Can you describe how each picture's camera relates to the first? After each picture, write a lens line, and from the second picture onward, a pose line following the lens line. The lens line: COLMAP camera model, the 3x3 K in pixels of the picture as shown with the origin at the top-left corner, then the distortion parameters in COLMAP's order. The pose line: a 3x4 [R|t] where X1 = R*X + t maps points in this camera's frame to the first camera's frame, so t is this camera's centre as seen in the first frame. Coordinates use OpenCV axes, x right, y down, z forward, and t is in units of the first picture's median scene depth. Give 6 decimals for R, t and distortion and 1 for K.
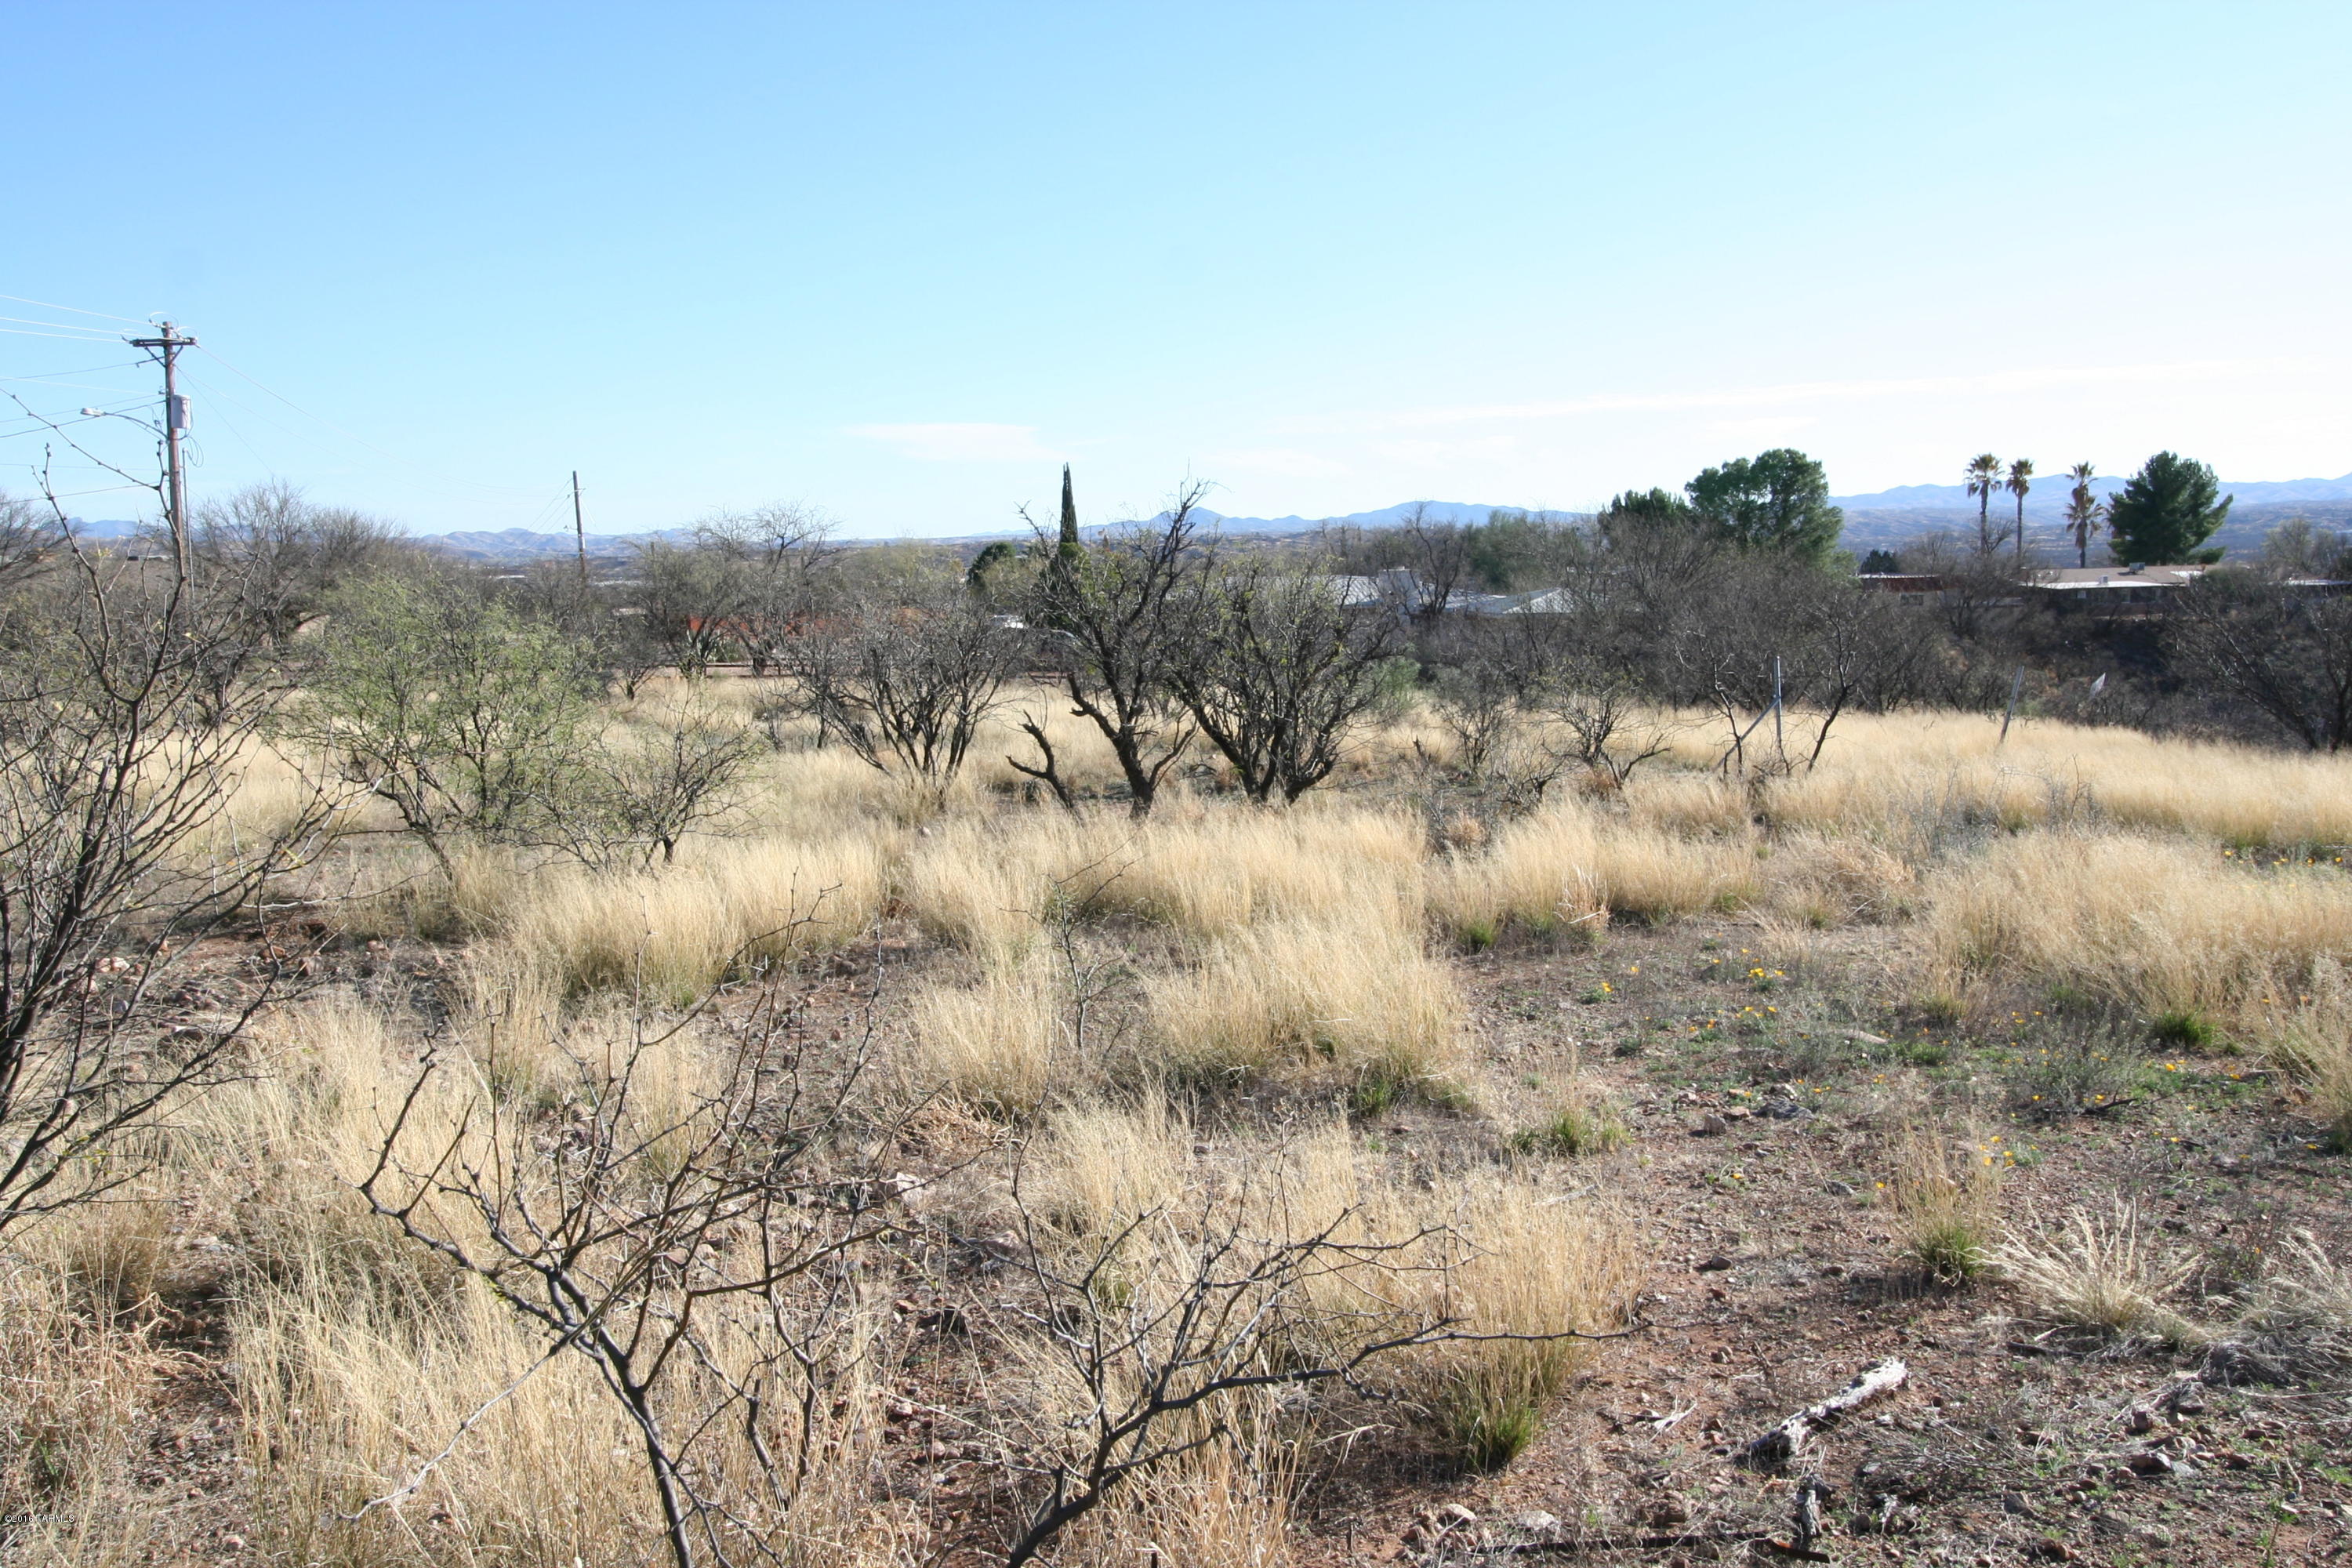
lens RADIAL K [[1866.3, 0, 1166.1], [0, 1866.3, 779.1], [0, 0, 1]] dist [0.013996, -0.005310]
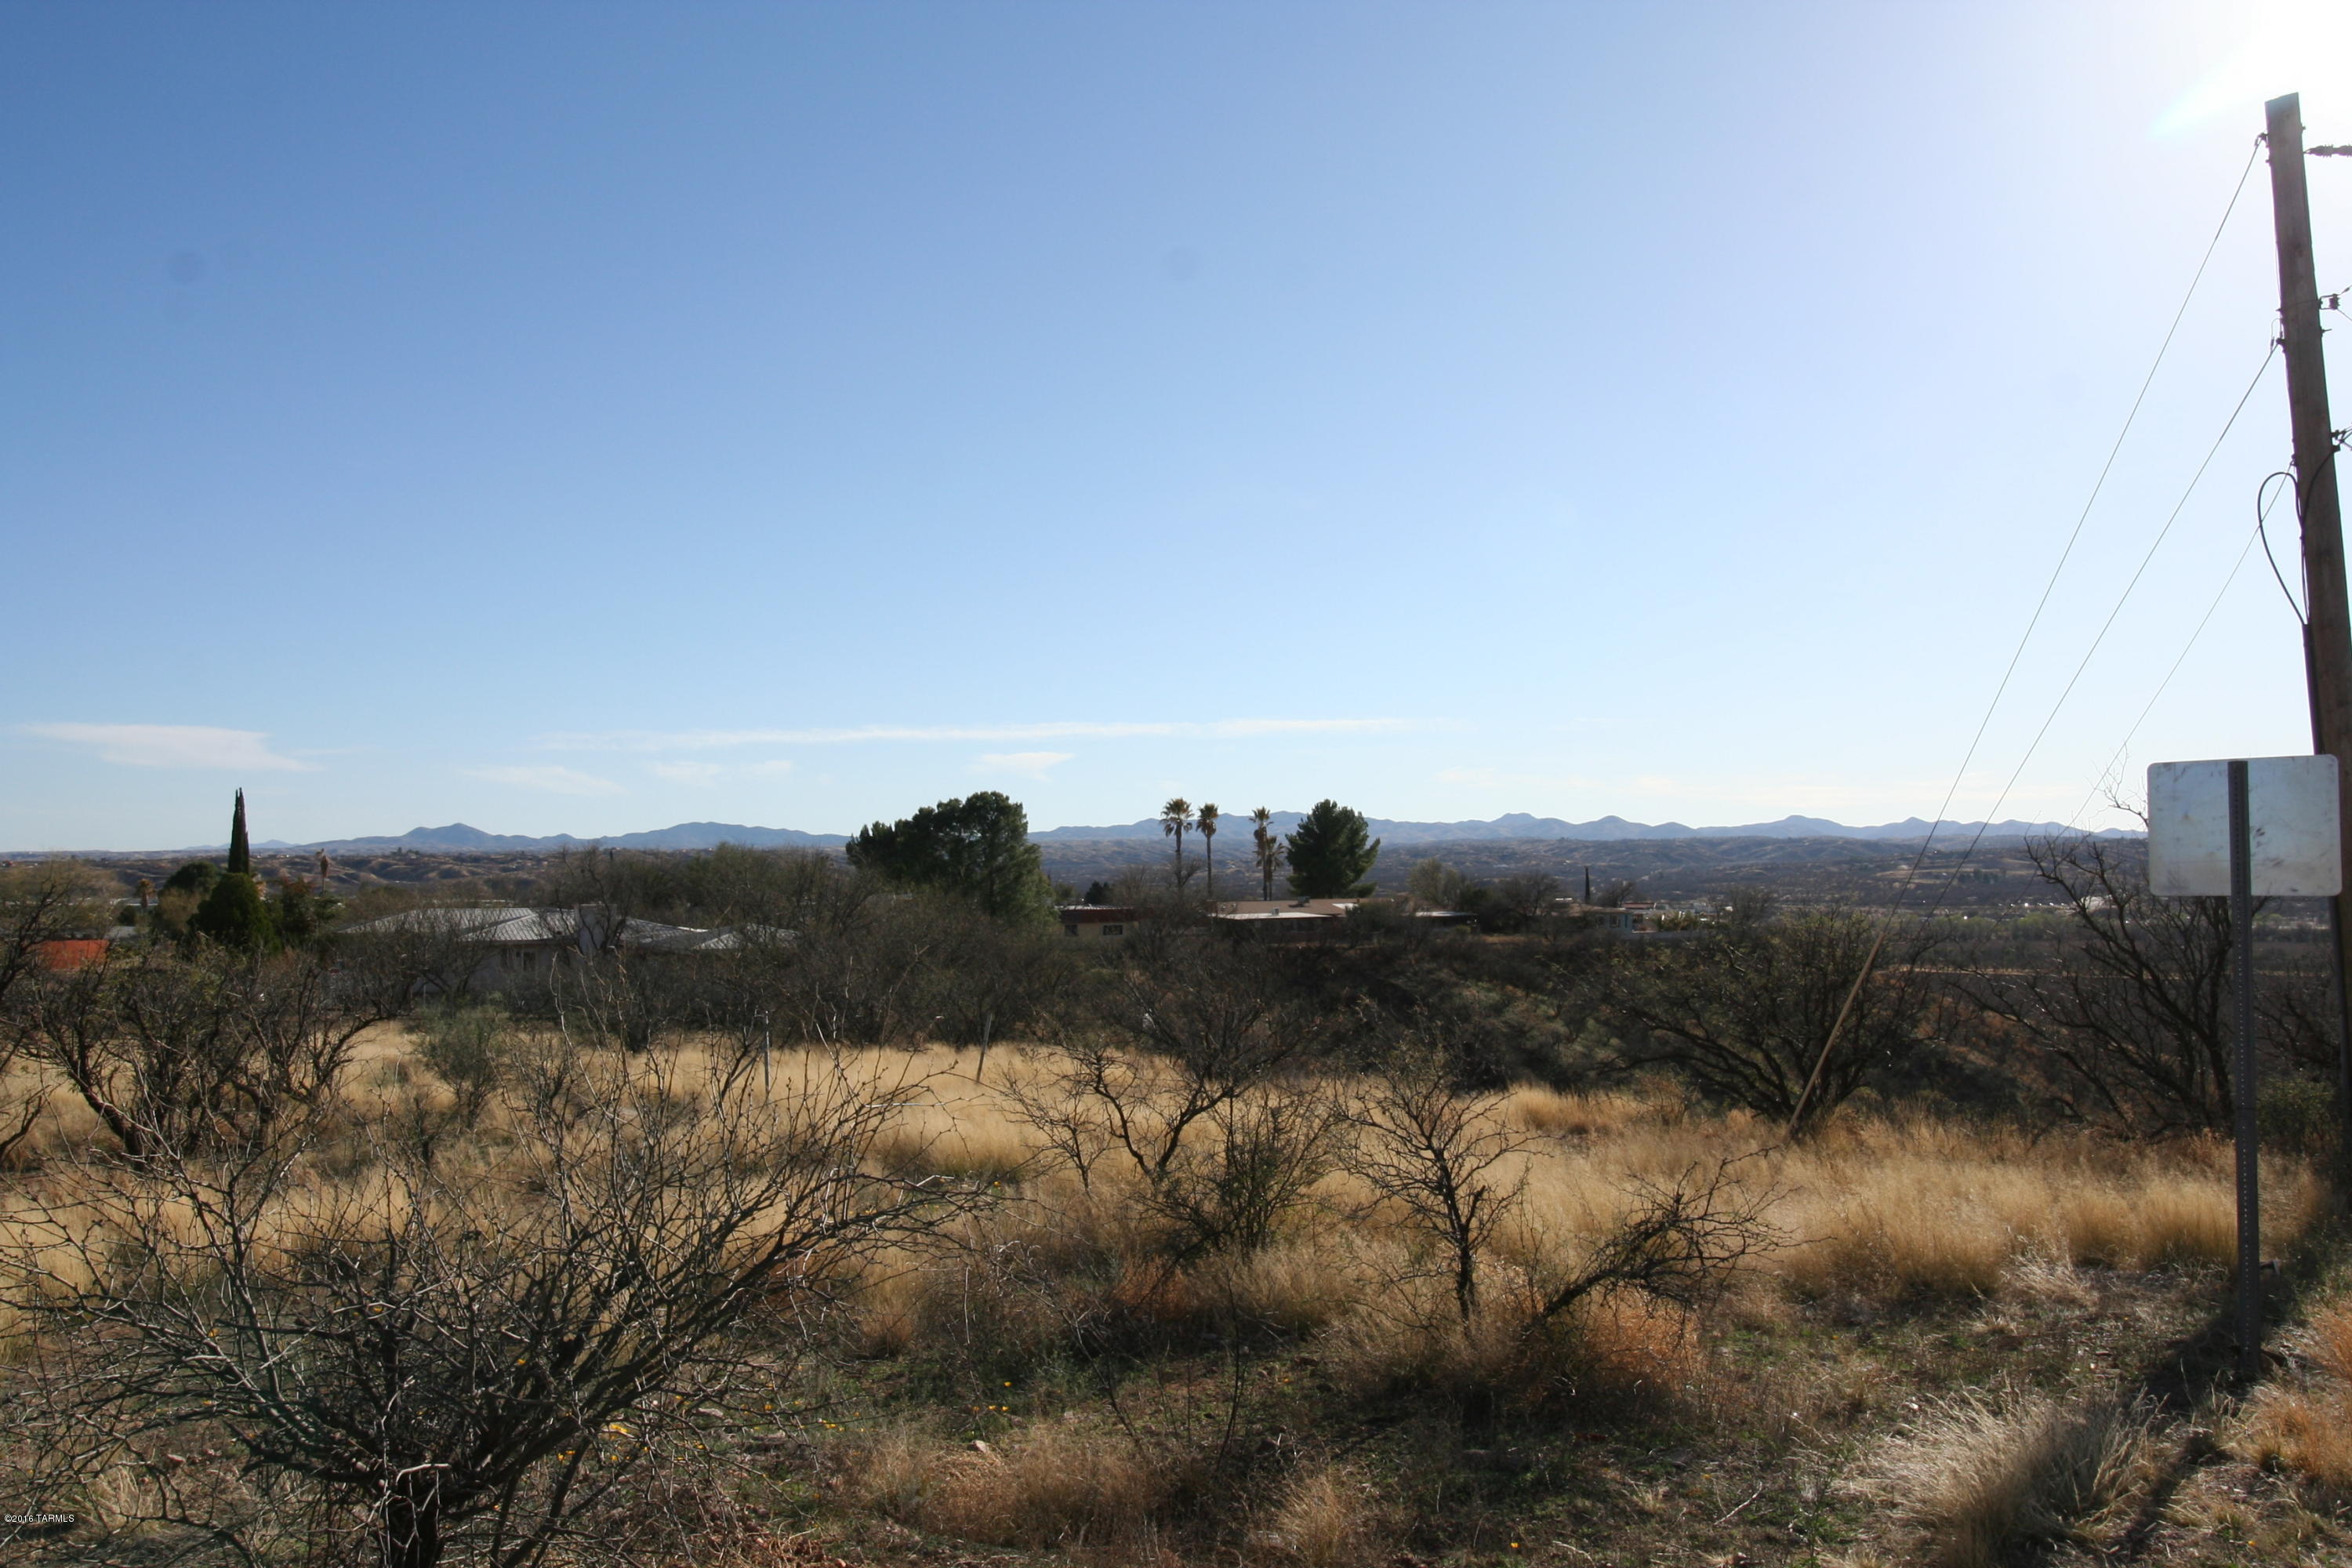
lens RADIAL K [[1866.3, 0, 1166.1], [0, 1866.3, 779.1], [0, 0, 1]] dist [0.013996, -0.005310]
pose [[0.928798, 0.029835, 0.369384, 0.033527], [0.033851, 0.985757, -0.164734, -0.002354], [-0.369038, 0.165509, 0.914559, -0.041943]]
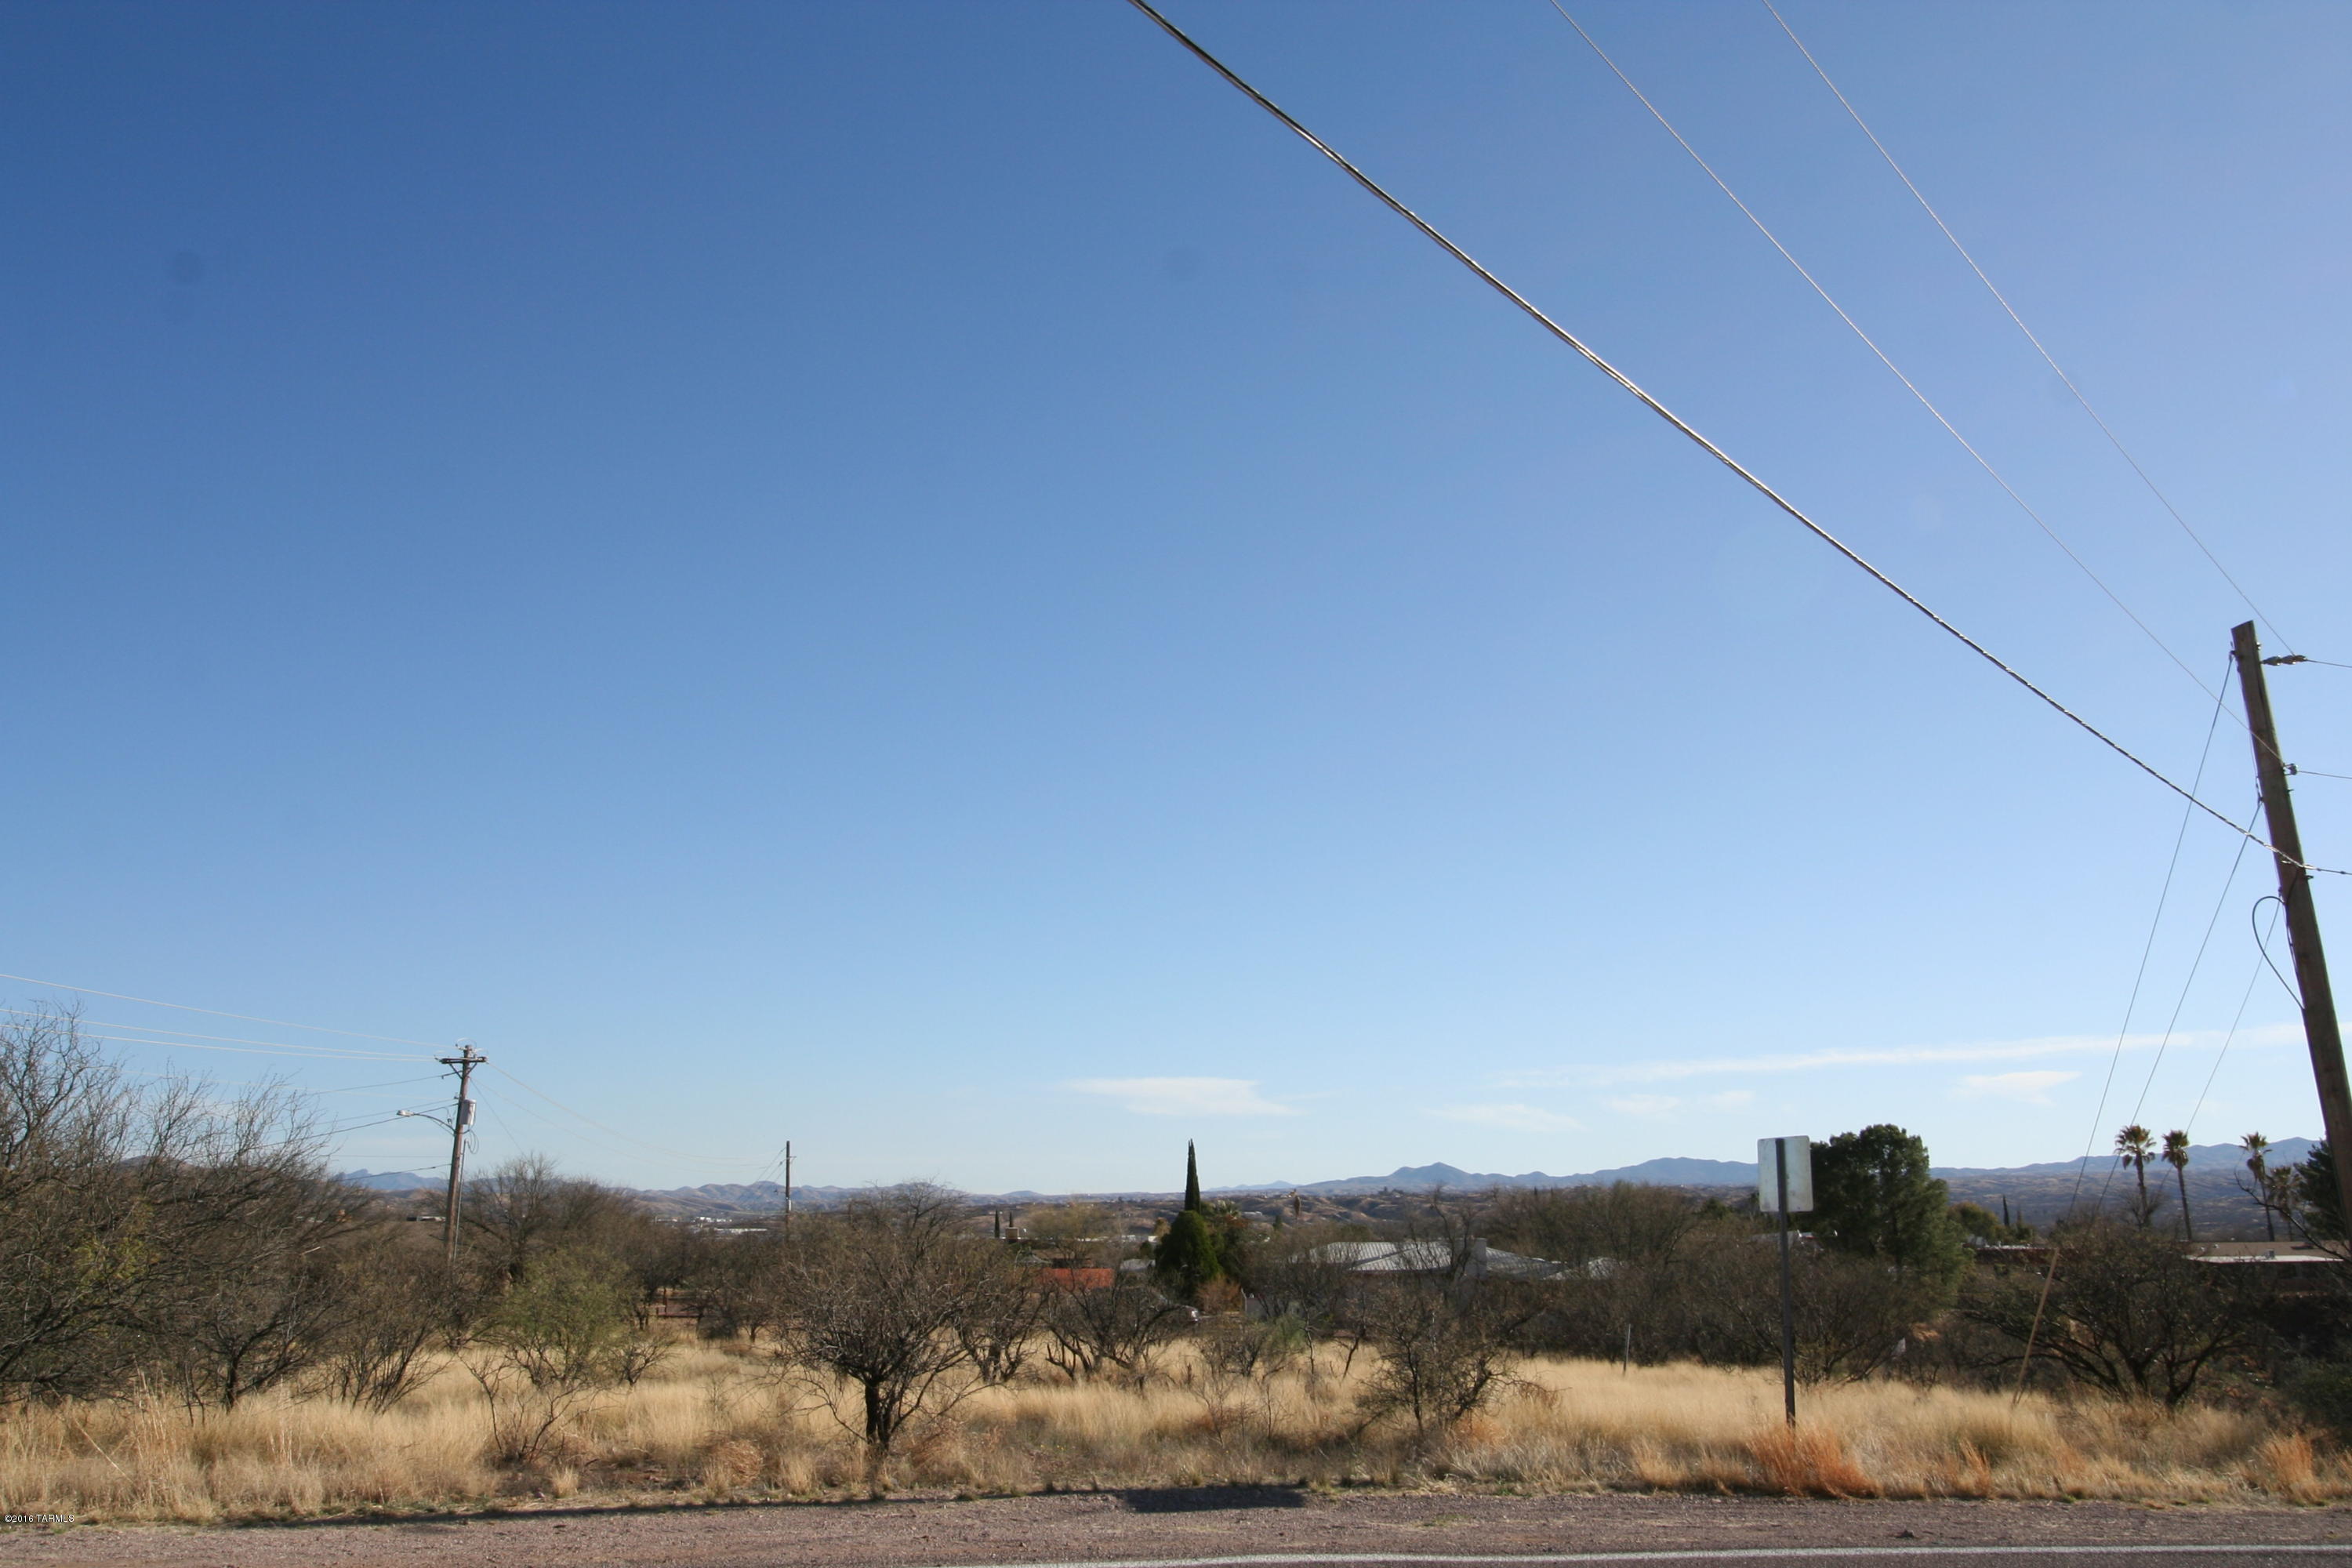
lens RADIAL K [[1866.3, 0, 1166.1], [0, 1866.3, 779.1], [0, 0, 1]] dist [0.013996, -0.005310]
pose [[0.992284, -0.020916, -0.122209, 0.080224], [-0.021887, 0.940641, -0.338698, 0.011859], [0.122038, 0.338759, 0.932925, -0.155778]]
